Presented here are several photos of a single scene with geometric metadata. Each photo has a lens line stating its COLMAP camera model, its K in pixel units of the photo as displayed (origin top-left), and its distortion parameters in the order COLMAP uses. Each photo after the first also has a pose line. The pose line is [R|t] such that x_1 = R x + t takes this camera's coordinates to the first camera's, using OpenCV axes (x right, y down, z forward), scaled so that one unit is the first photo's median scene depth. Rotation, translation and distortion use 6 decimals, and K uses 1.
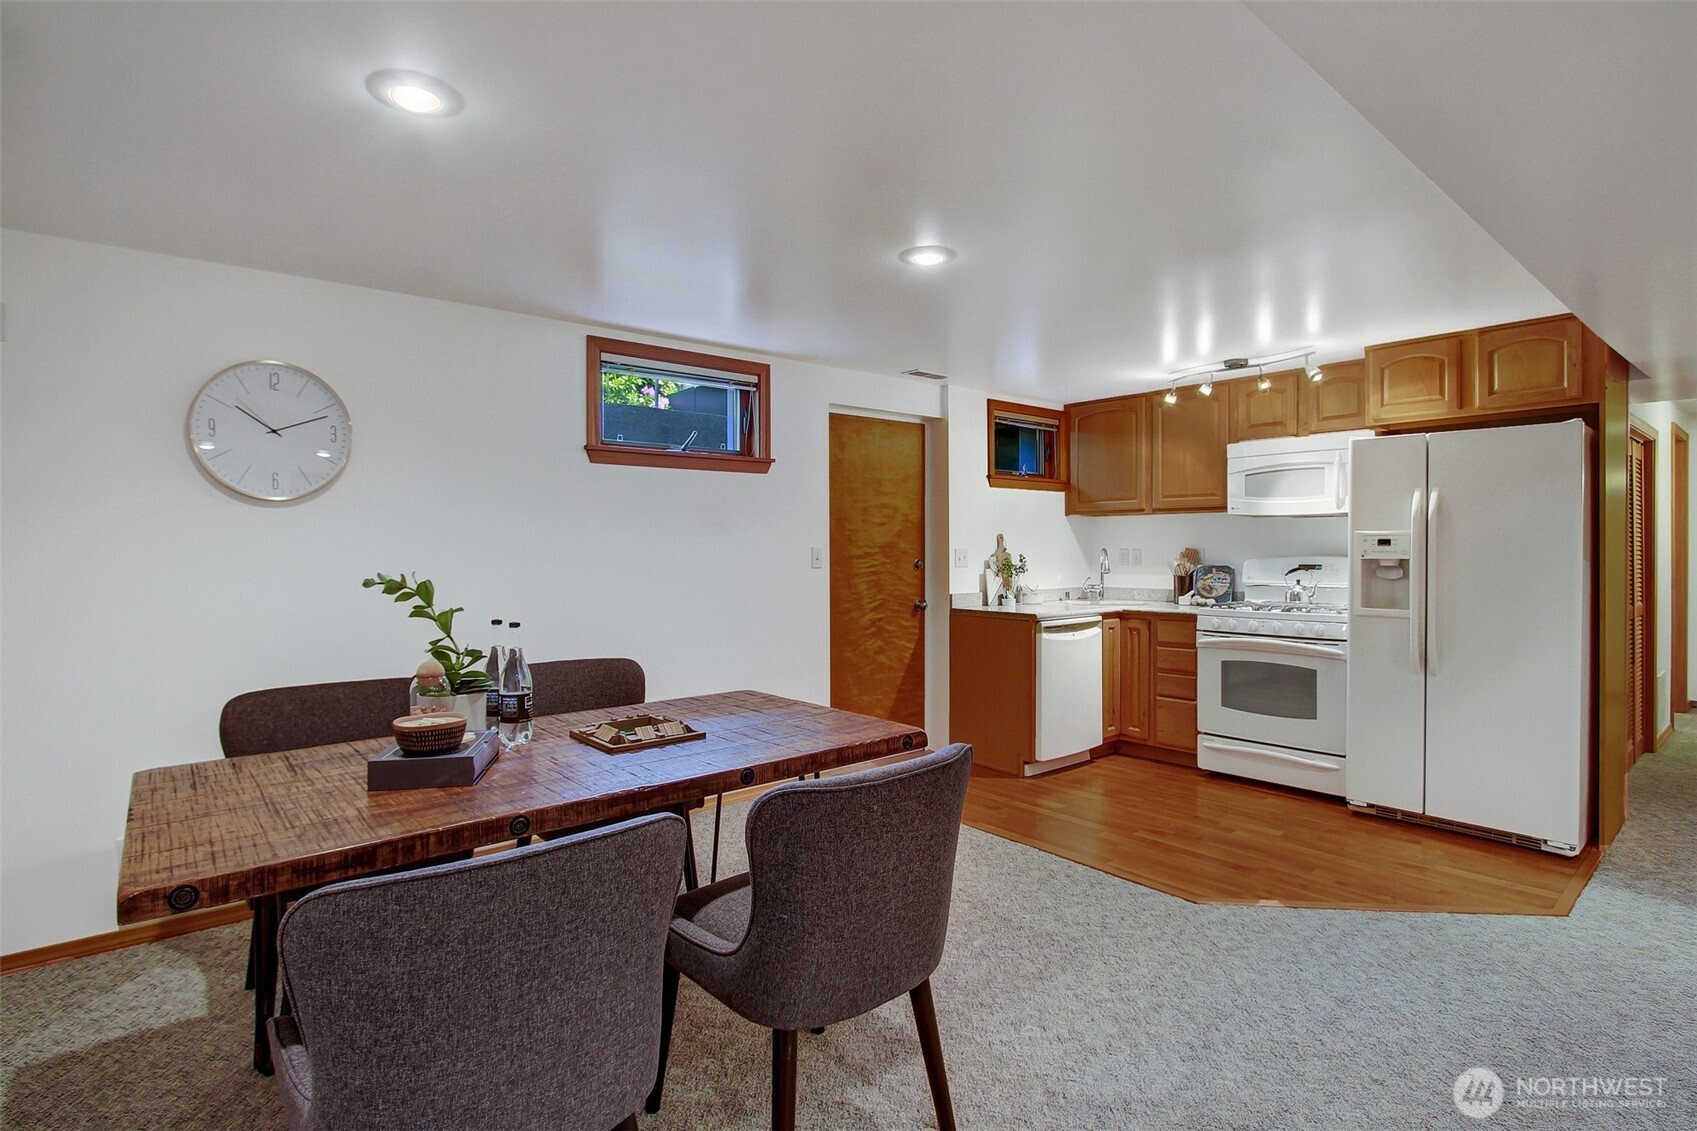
lens RADIAL K [[826.8, 0, 851.9], [0, 826.8, 554.9], [0, 0, 1]] dist [-0.006542, -0.000631]
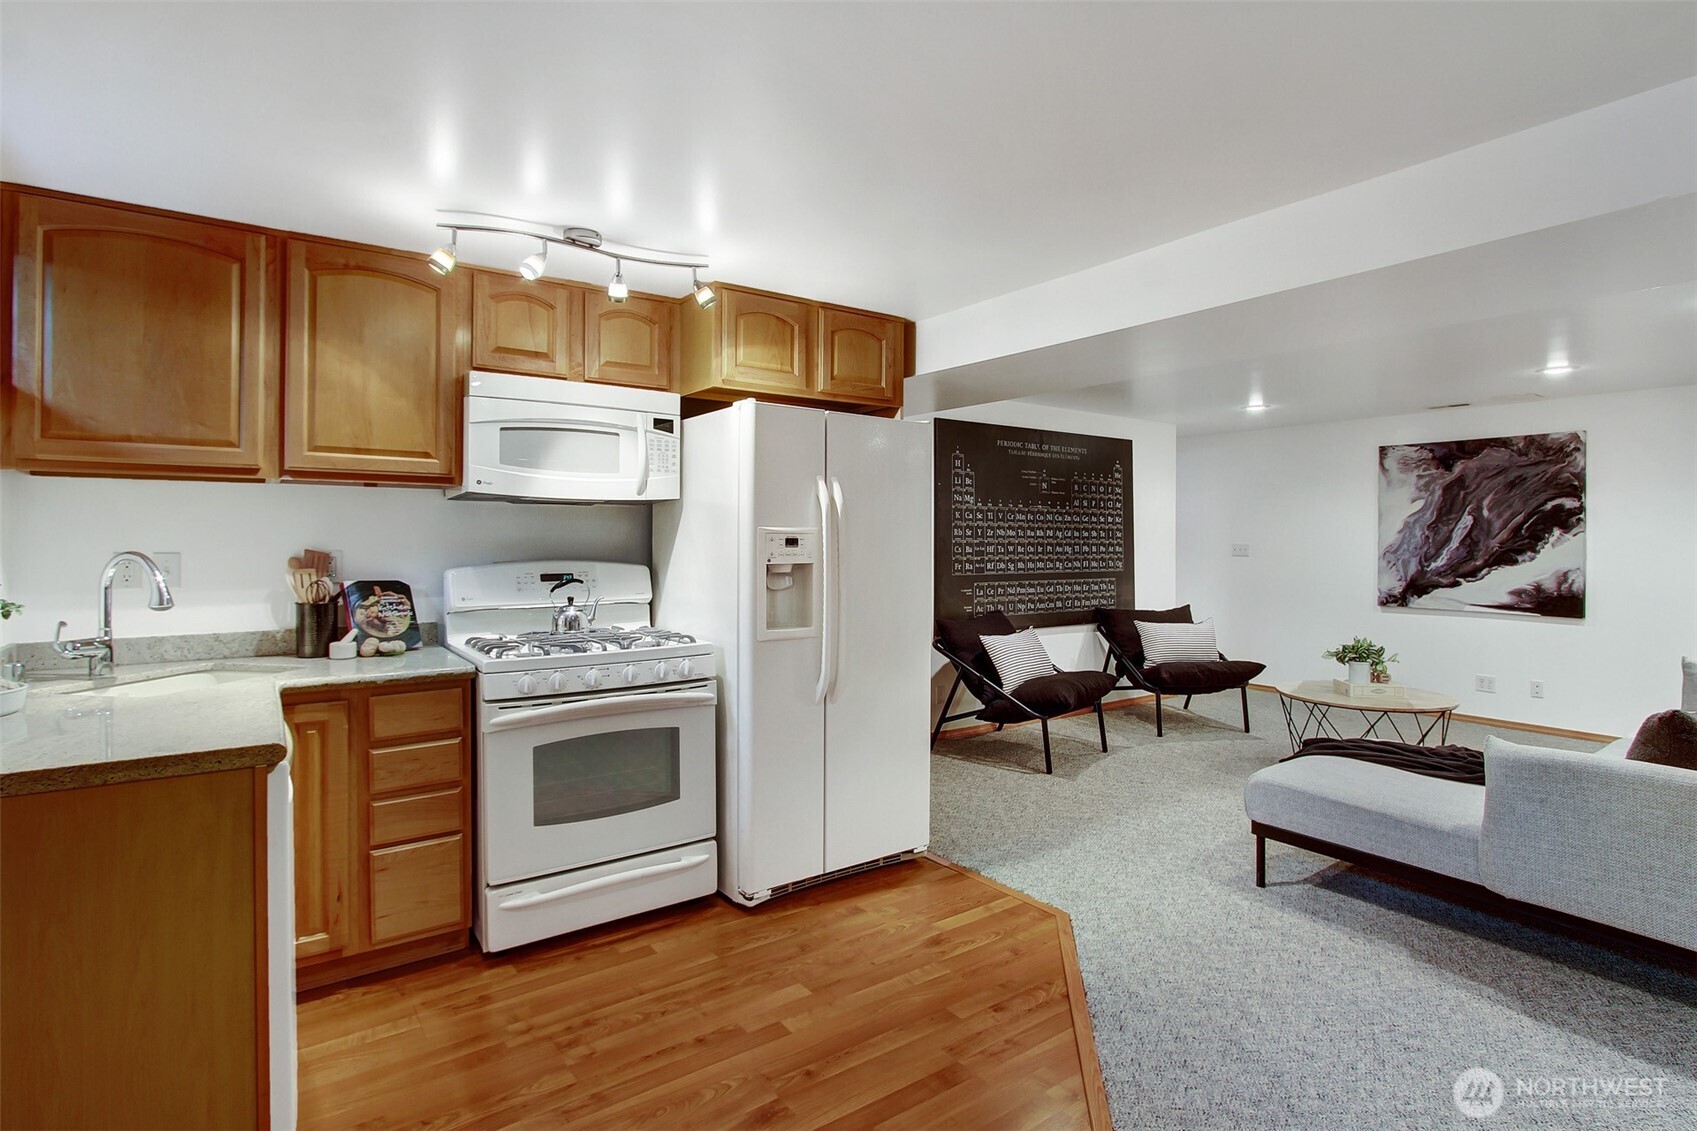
lens RADIAL K [[826.8, 0, 840.8], [0, 826.8, 551.1], [0, 0, 1]] dist [-0.006542, -0.000631]
pose [[0.092753, -0.005724, 0.995673, -0.100720], [0.008048, 0.999955, 0.004999, -0.008685], [-0.995657, 0.007549, 0.092795, 0.732997]]
